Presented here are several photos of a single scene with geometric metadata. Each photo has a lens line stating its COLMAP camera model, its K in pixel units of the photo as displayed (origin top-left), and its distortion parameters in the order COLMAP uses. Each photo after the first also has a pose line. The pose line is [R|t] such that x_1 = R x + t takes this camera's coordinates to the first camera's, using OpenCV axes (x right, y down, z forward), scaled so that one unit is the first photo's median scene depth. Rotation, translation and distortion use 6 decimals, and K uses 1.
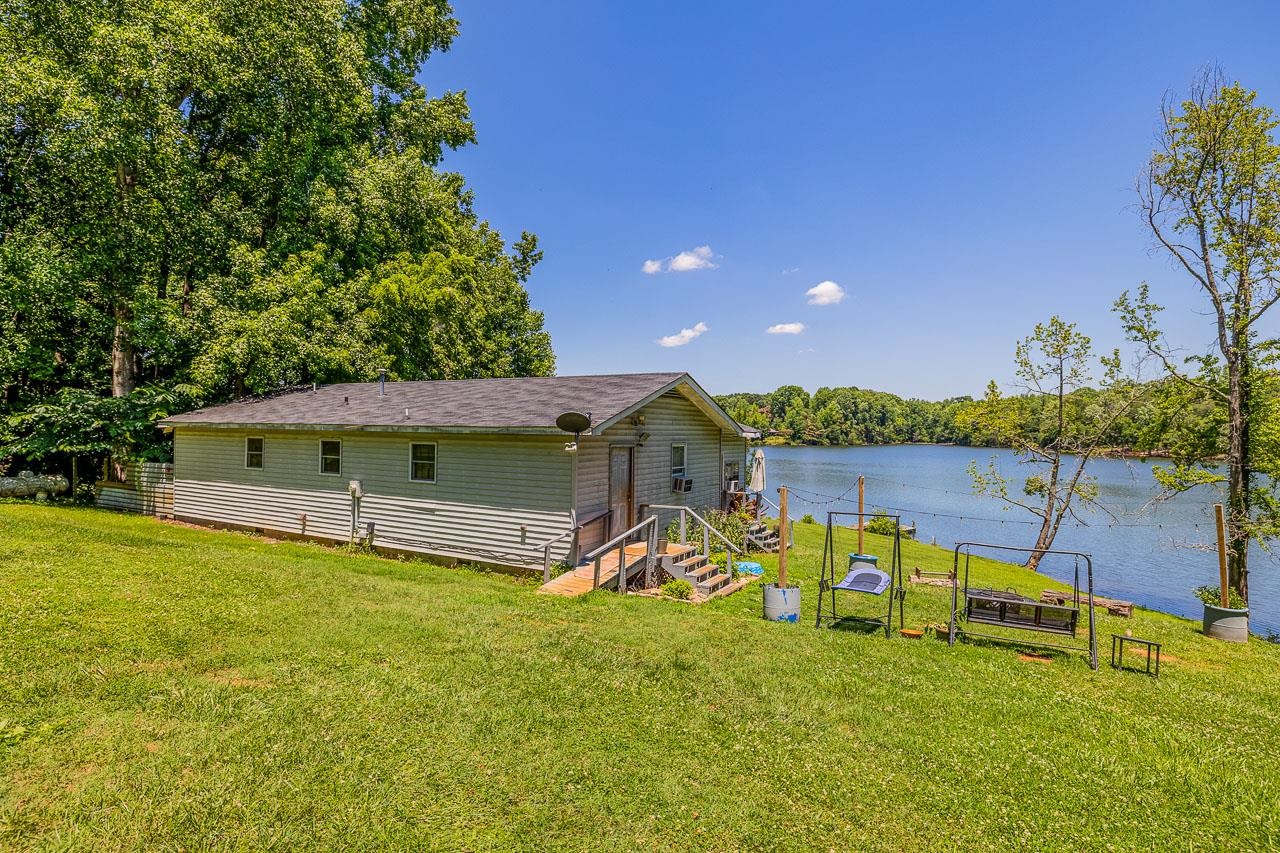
lens RADIAL K [[648.6, 0, 635.0], [0, 648.6, 426.4], [0, 0, 1]] dist [-0.002140, 0.000264]
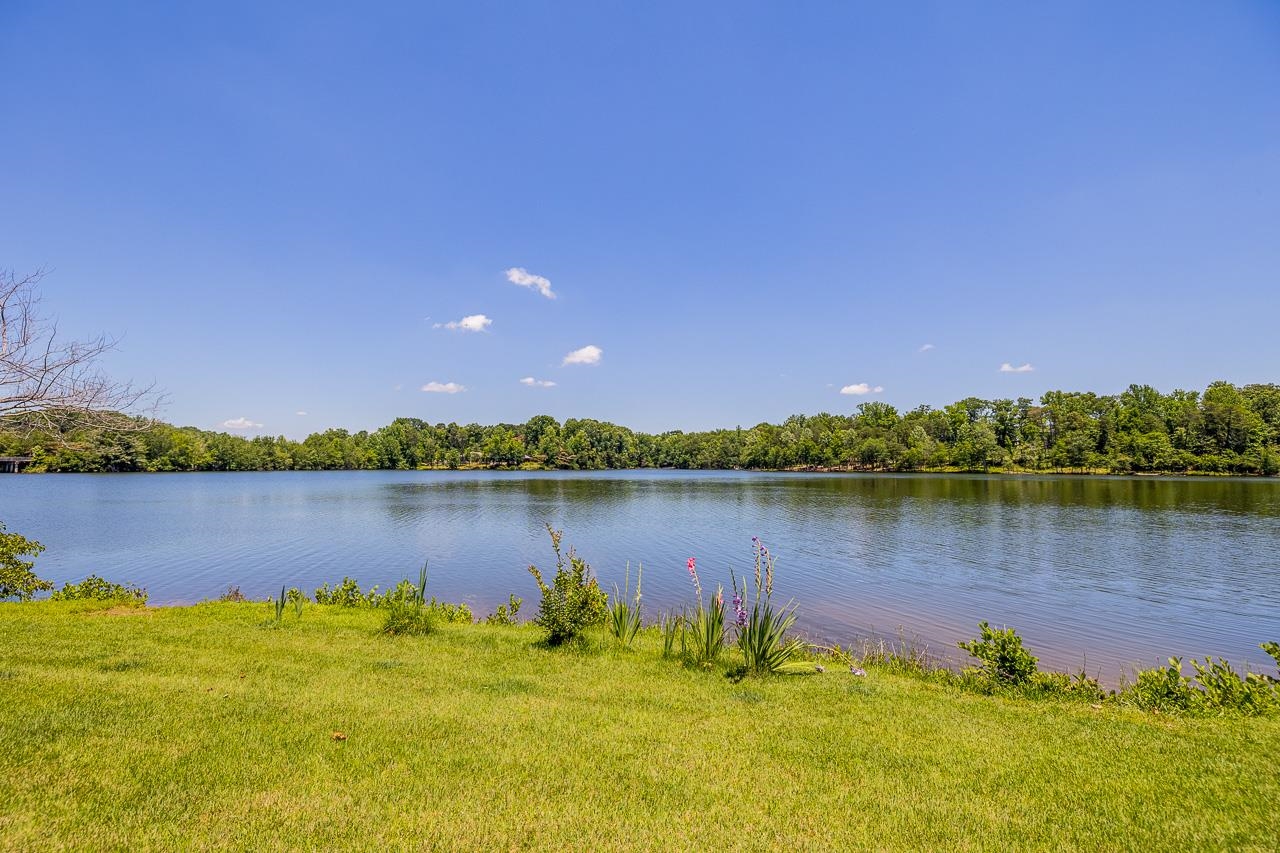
lens RADIAL K [[534.8, 0, 631.6], [0, 534.8, 419.3], [0, 0, 1]] dist [0.000413, -0.000184]
pose [[0.913479, 0.023775, 0.406191, 0.189861], [0.008062, 0.997038, -0.076488, 0.234681], [-0.406807, 0.073145, 0.910581, 2.185032]]
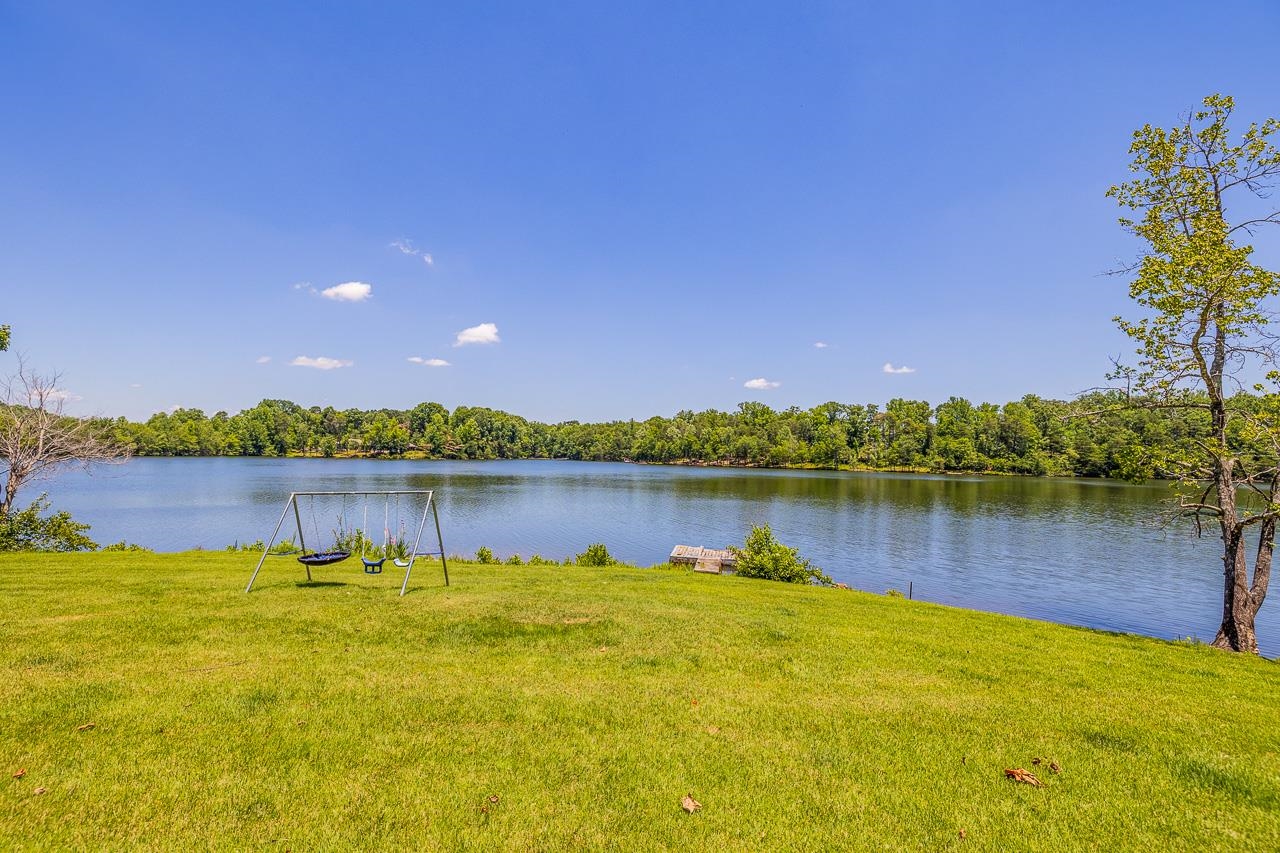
lens RADIAL K [[555.7, 0, 629.2], [0, 555.7, 414.8], [0, 0, 1]] dist [-0.000774, -0.000141]
pose [[0.829522, 0.044097, 0.556730, 0.124536], [-0.011685, 0.998030, -0.061641, 0.146271], [-0.558352, 0.044627, 0.828403, 1.434305]]
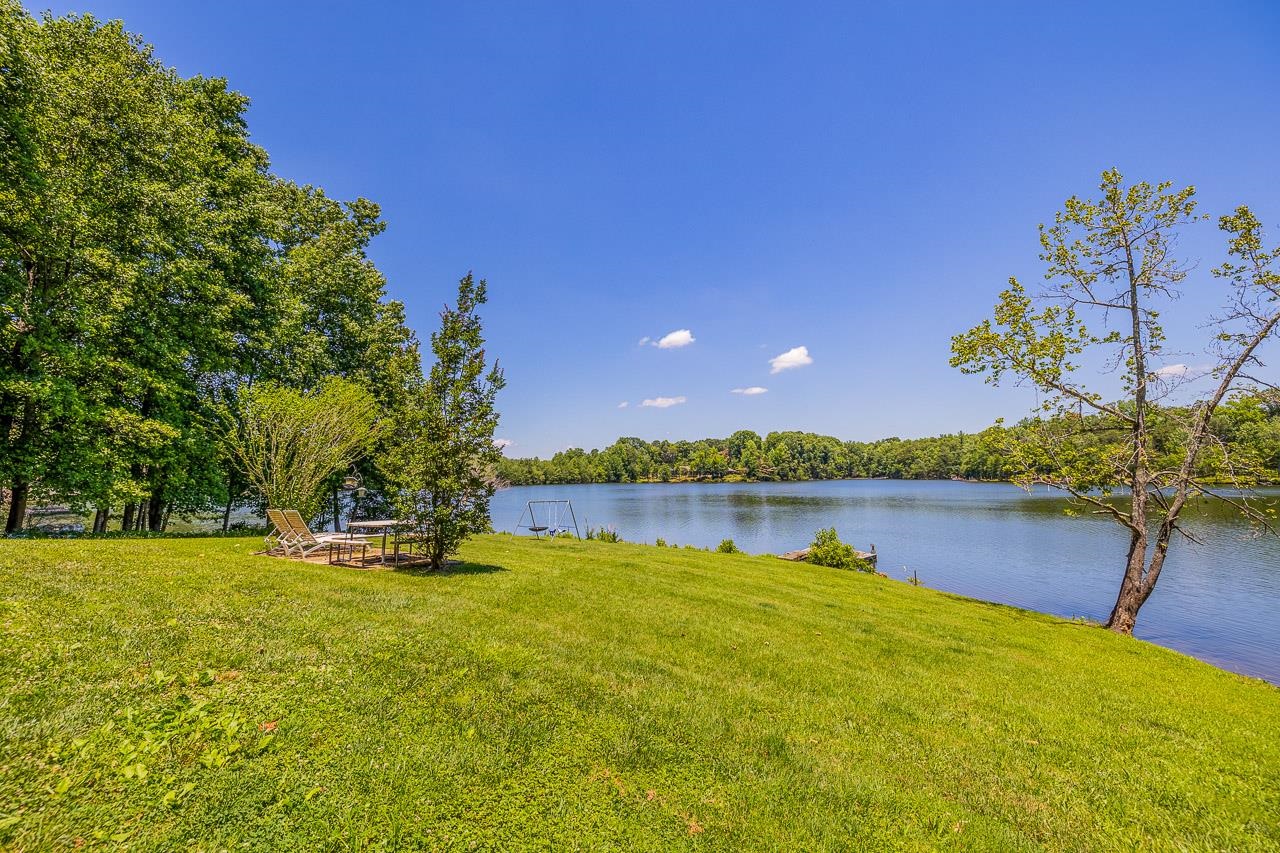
lens RADIAL K [[534.8, 0, 631.6], [0, 534.8, 419.3], [0, 0, 1]] dist [0.000413, -0.000184]
pose [[0.999543, -0.022579, 0.020123, 0.340503], [0.024476, 0.994728, -0.099589, 0.133554], [-0.017768, 0.100036, 0.994825, 0.888037]]
